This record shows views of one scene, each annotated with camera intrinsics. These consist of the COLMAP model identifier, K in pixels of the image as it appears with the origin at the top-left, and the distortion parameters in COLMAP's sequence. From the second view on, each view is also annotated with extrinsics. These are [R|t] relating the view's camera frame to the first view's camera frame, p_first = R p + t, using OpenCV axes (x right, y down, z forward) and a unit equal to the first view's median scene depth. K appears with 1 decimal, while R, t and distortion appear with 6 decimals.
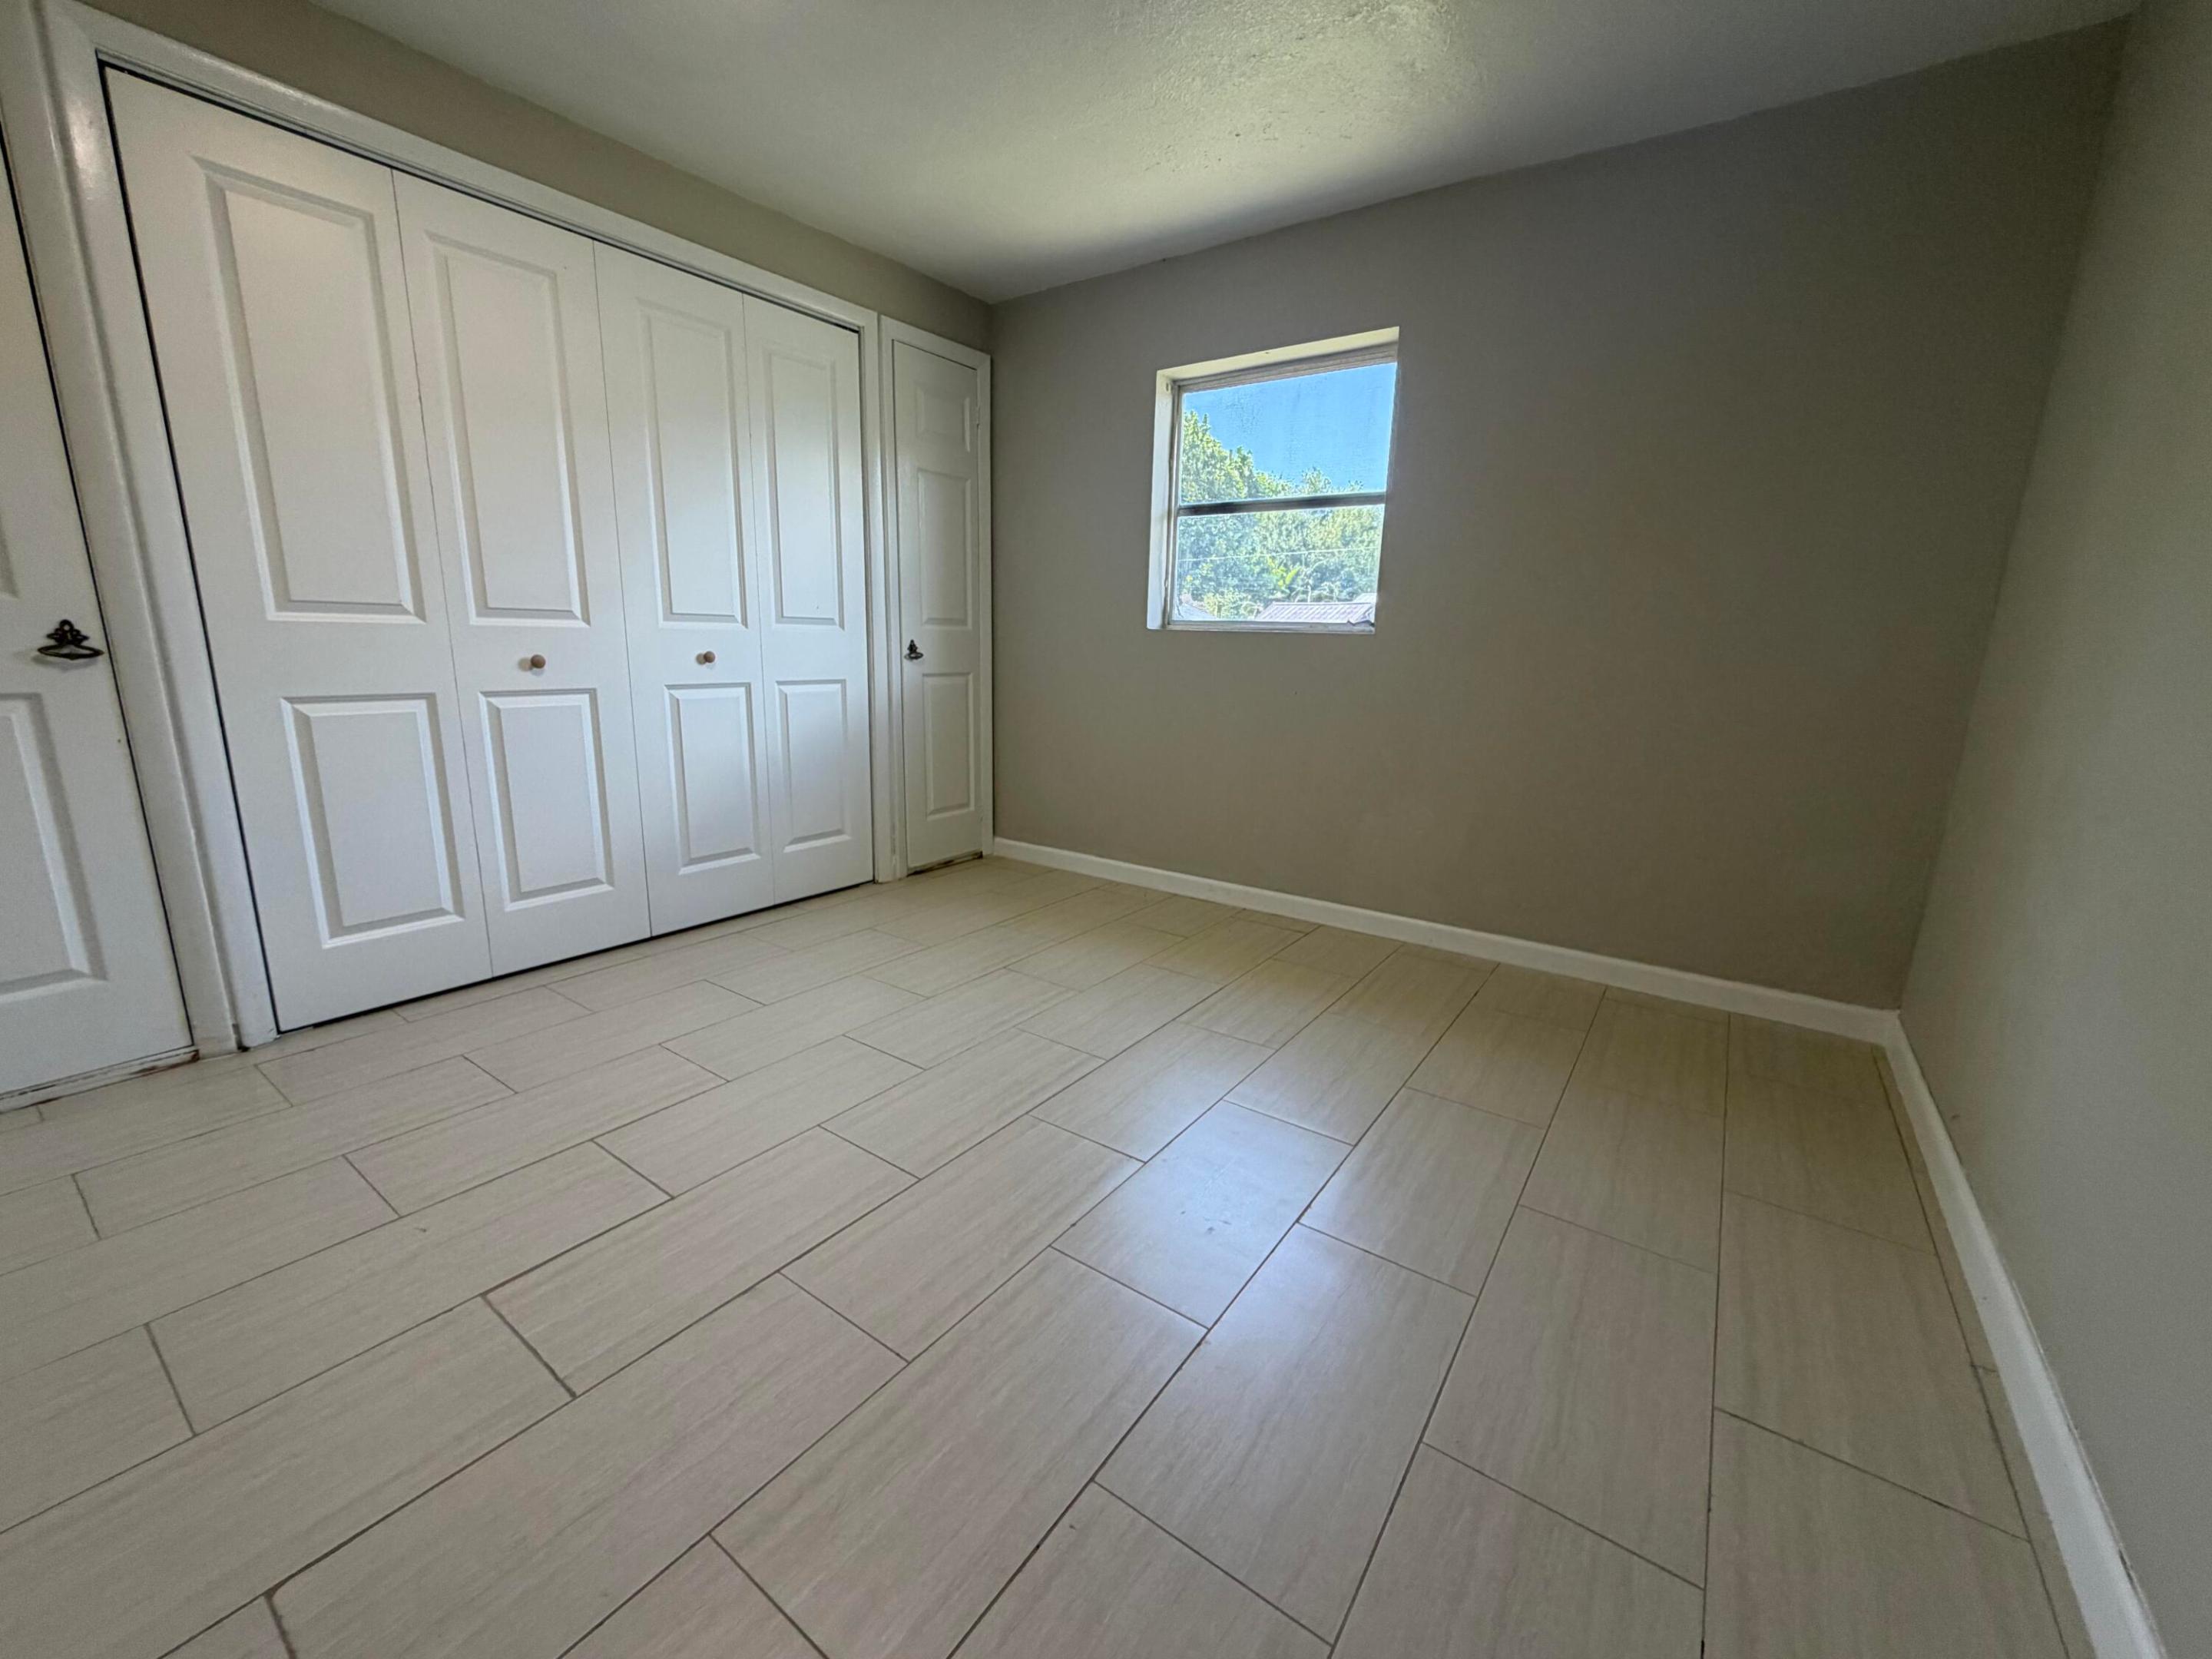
lens RADIAL K [[884.2, 0, 1094.8], [0, 884.2, 829.0], [0, 0, 1]] dist [0.001843, 0.000000]
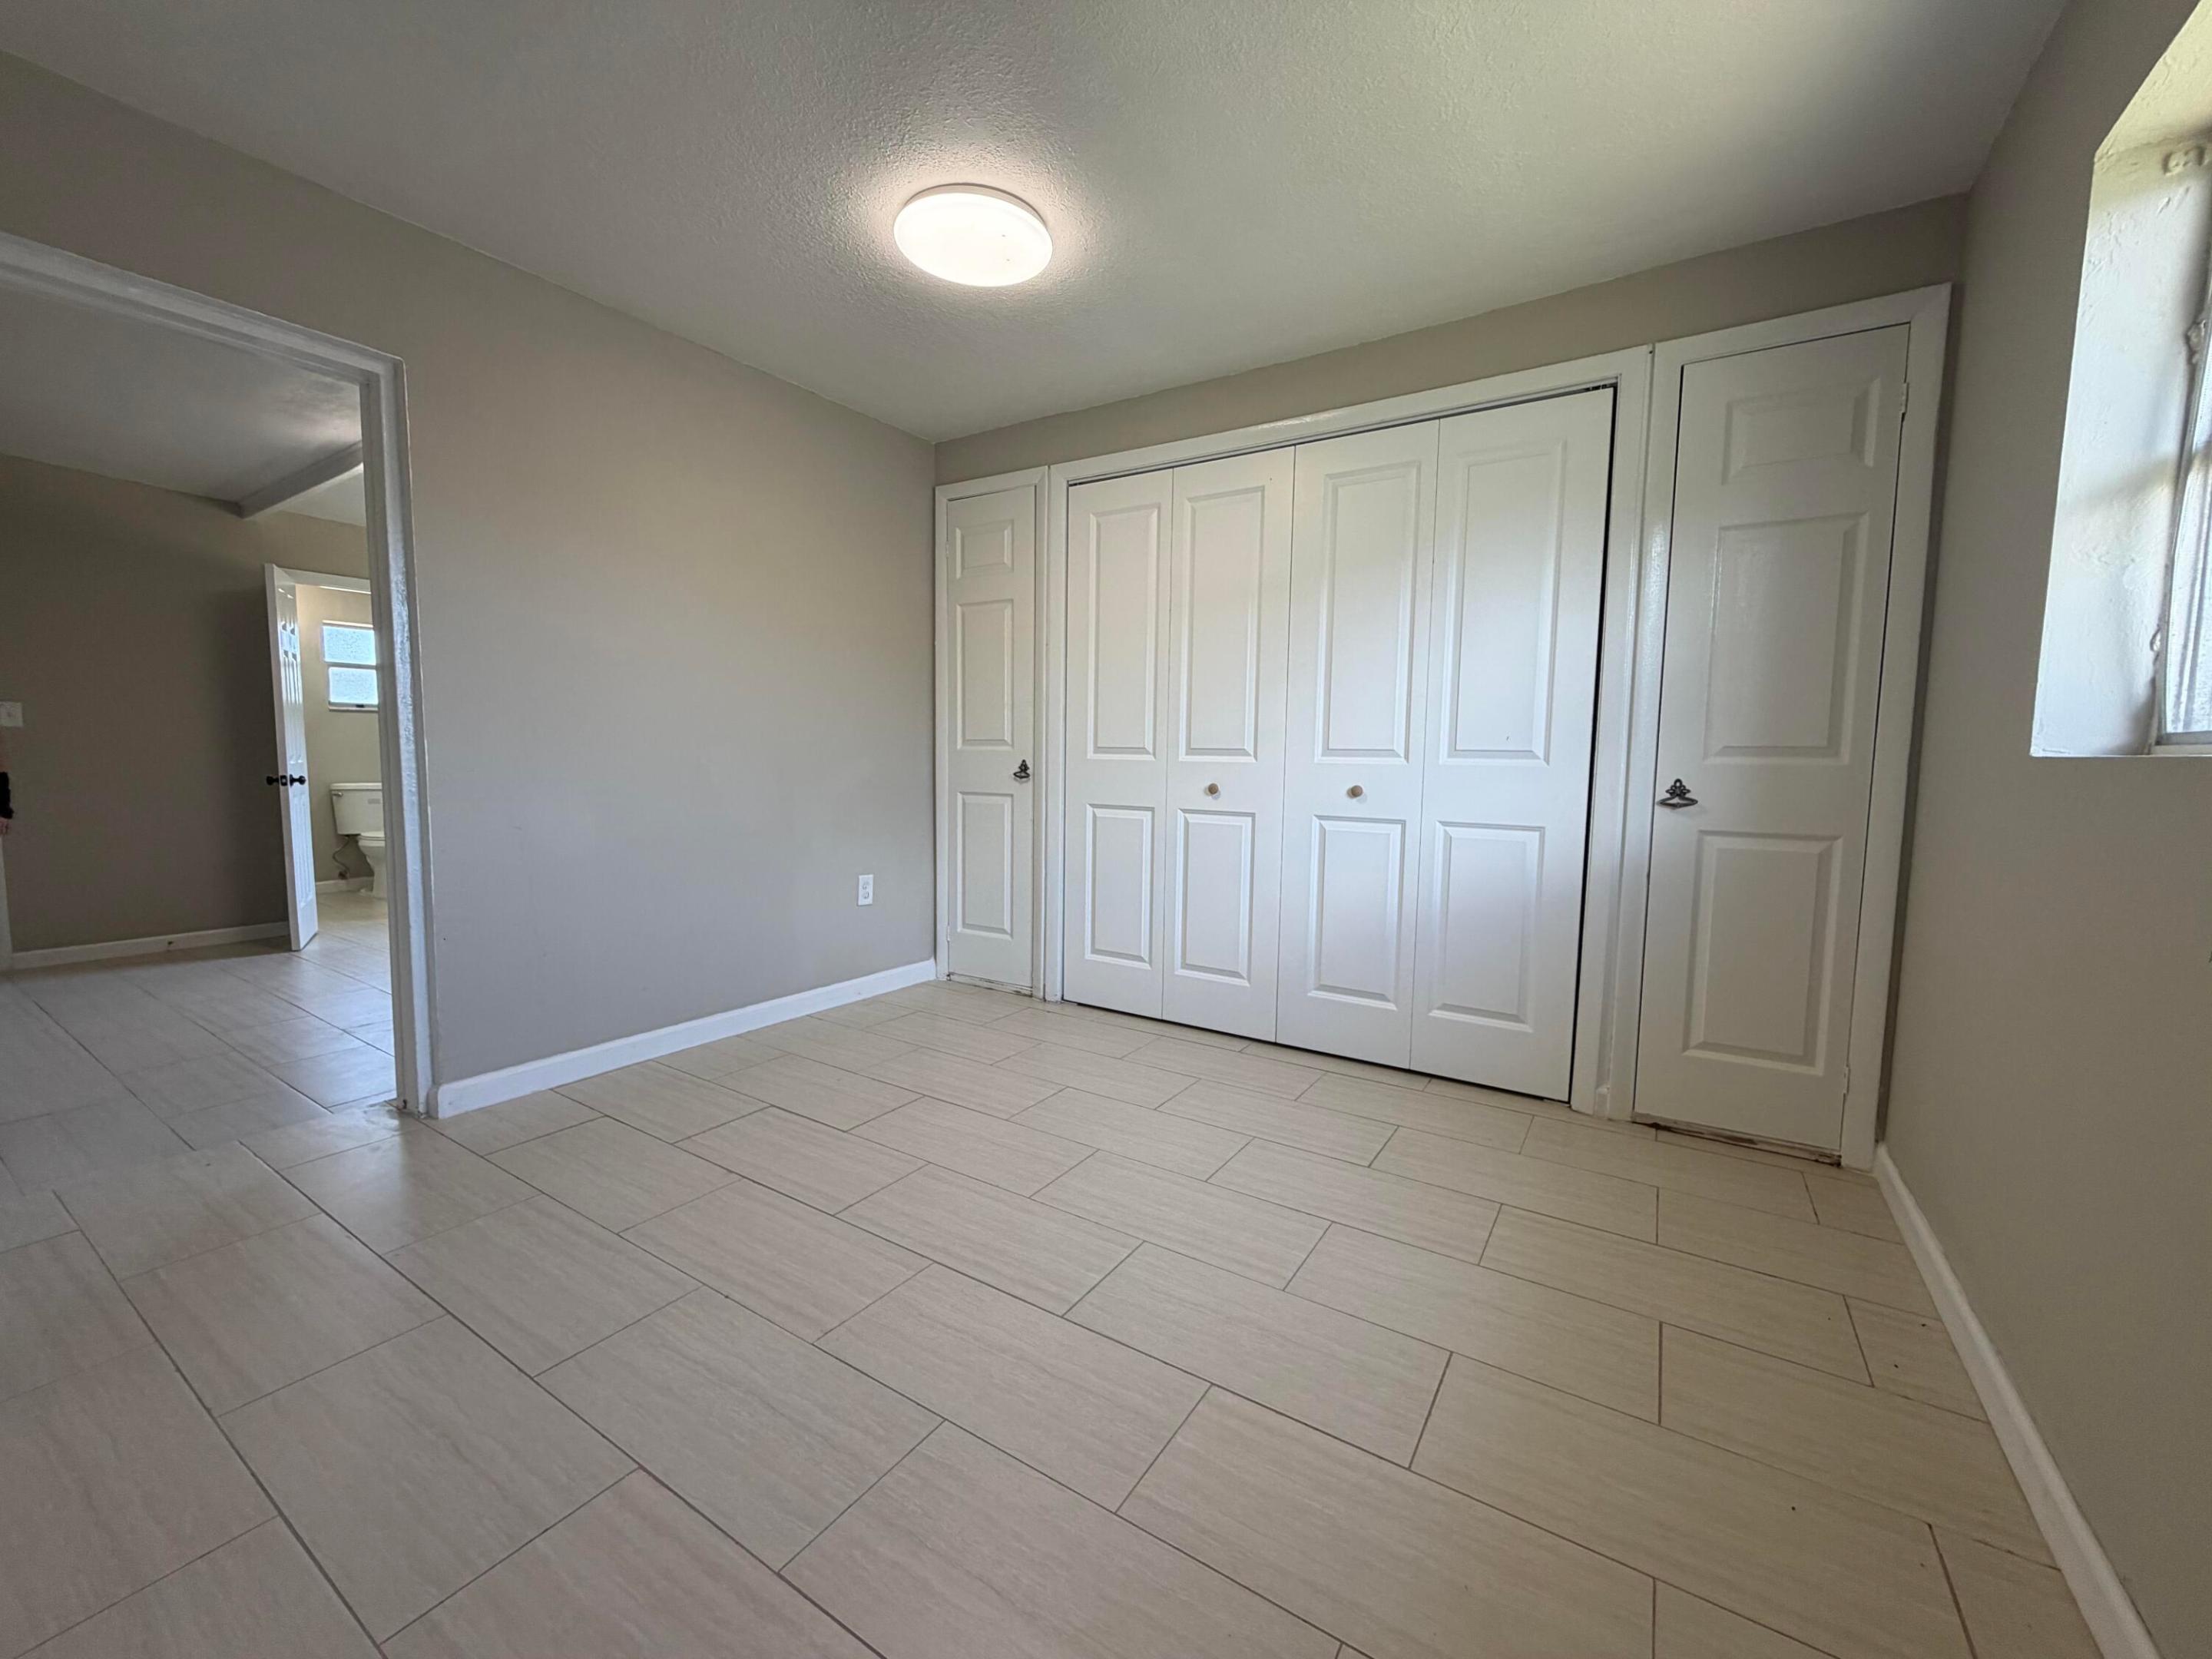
lens RADIAL K [[885.5, 0, 1097.2], [0, 885.5, 827.4], [0, 0, 1]] dist [-0.001484, -0.000370]
pose [[0.050932, 0.062810, -0.996725, 0.547147], [-0.224471, 0.973204, 0.049857, -0.138139], [0.973149, 0.221197, 0.063666, 0.658991]]
